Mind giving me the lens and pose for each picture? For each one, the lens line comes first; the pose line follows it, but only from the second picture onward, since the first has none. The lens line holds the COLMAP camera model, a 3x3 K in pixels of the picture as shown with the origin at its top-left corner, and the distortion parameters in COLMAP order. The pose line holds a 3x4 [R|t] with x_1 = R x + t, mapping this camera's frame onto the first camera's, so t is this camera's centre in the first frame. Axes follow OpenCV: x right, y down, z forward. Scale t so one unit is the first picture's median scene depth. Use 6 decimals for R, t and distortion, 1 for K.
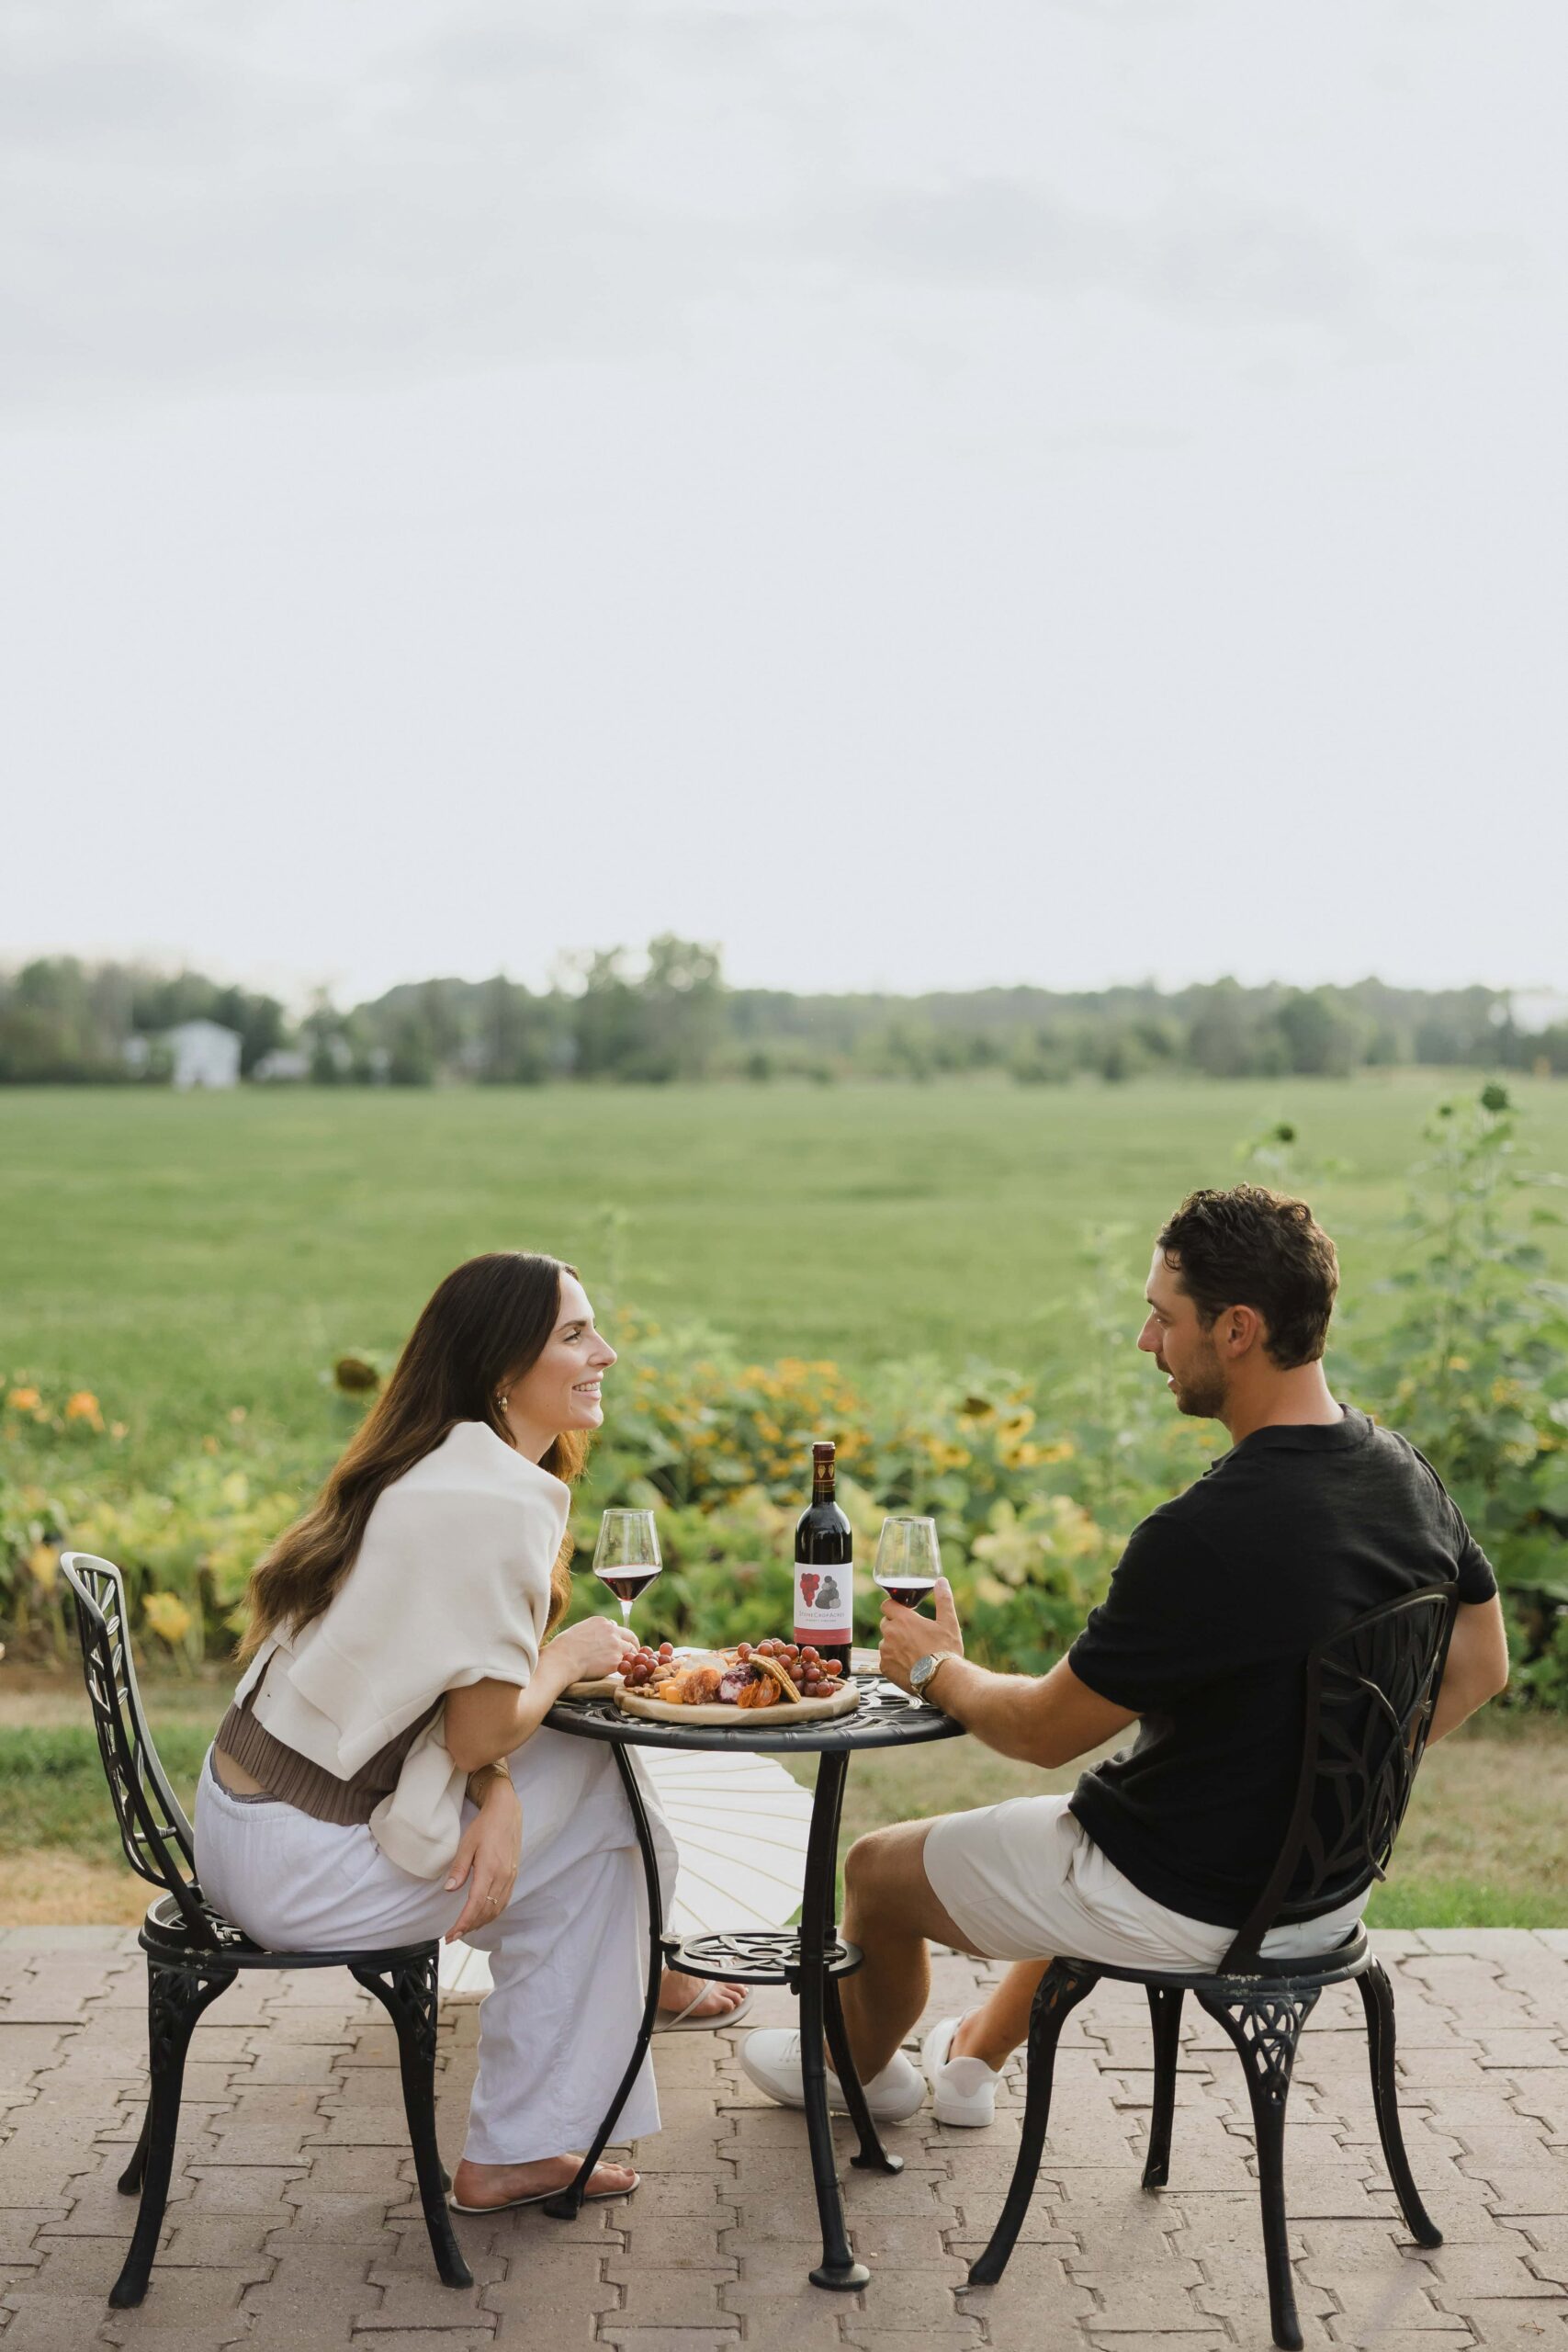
lens RADIAL K [[4519.6, 0, 700.8], [0, 4519.6, 1174.5], [0, 0, 1]] dist [0.128936, 0.006909]
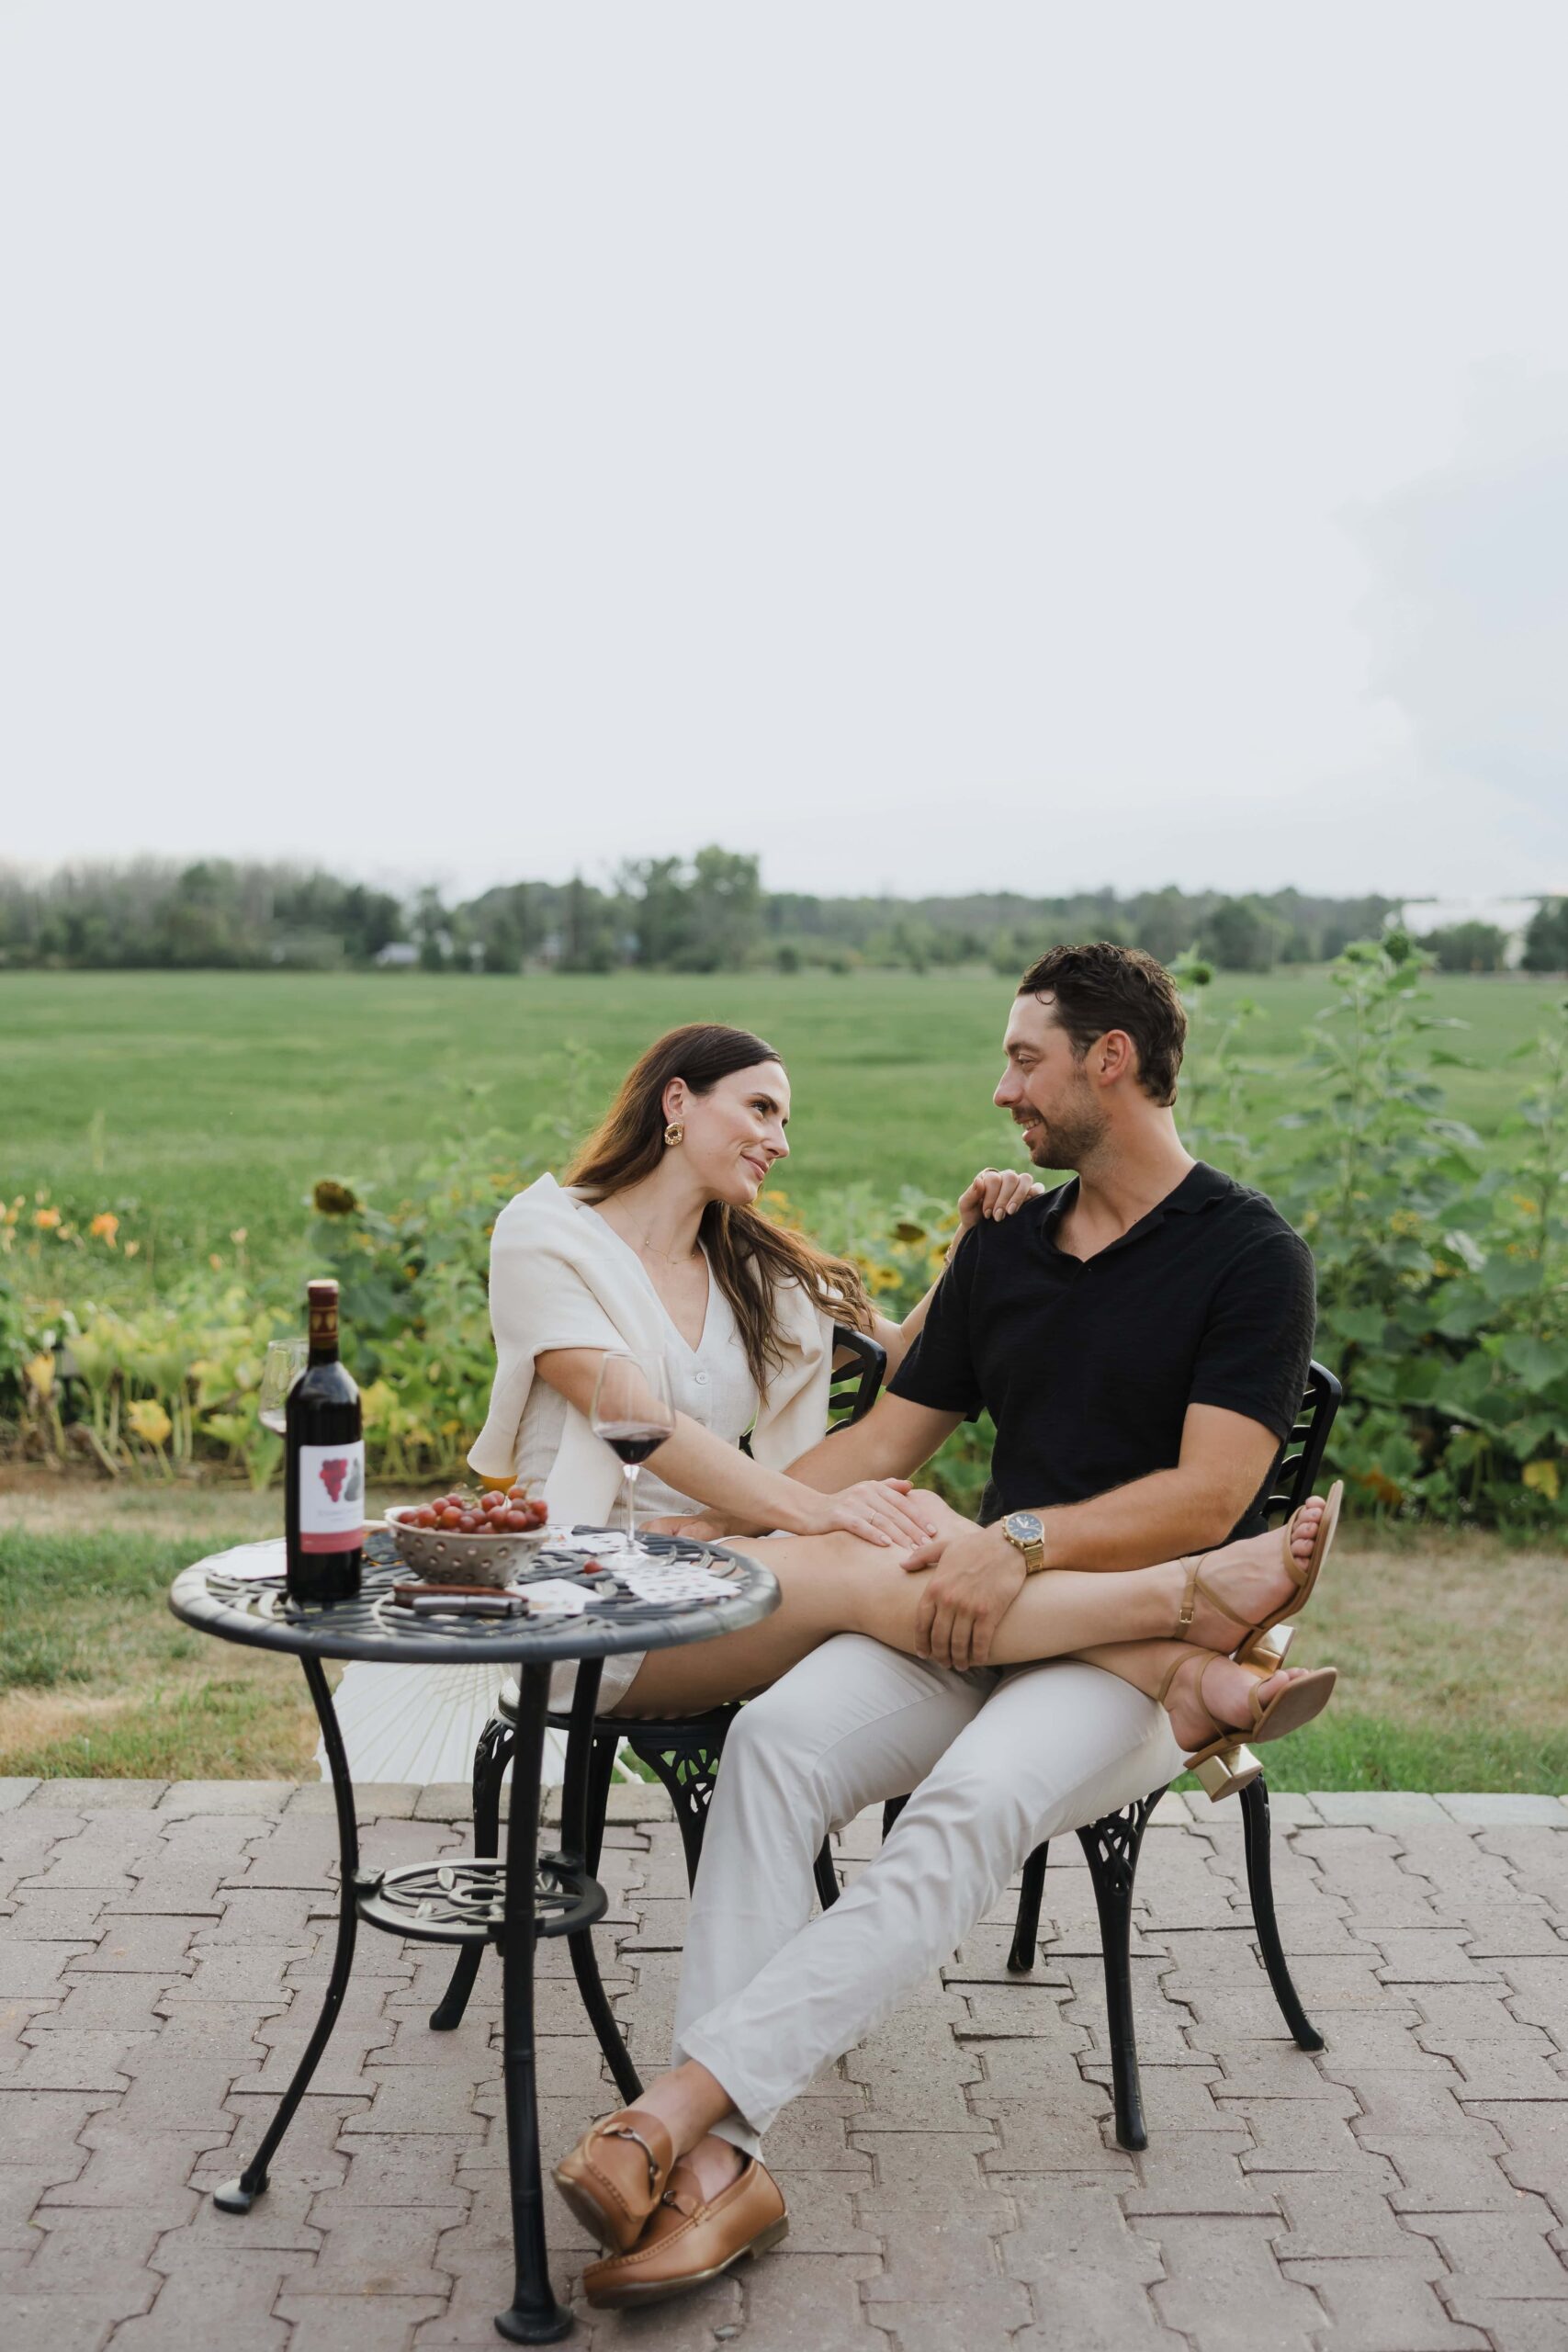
lens RADIAL K [[3188.8, 0, 785.2], [0, 3188.8, 1231.9], [0, 0, 1]] dist [0.040081, 0.012671]
pose [[0.999917, 0.008955, -0.009259, 0.039304], [-0.008494, 0.998782, 0.048605, 0.015074], [0.009683, -0.048522, 0.998775, 0.251195]]
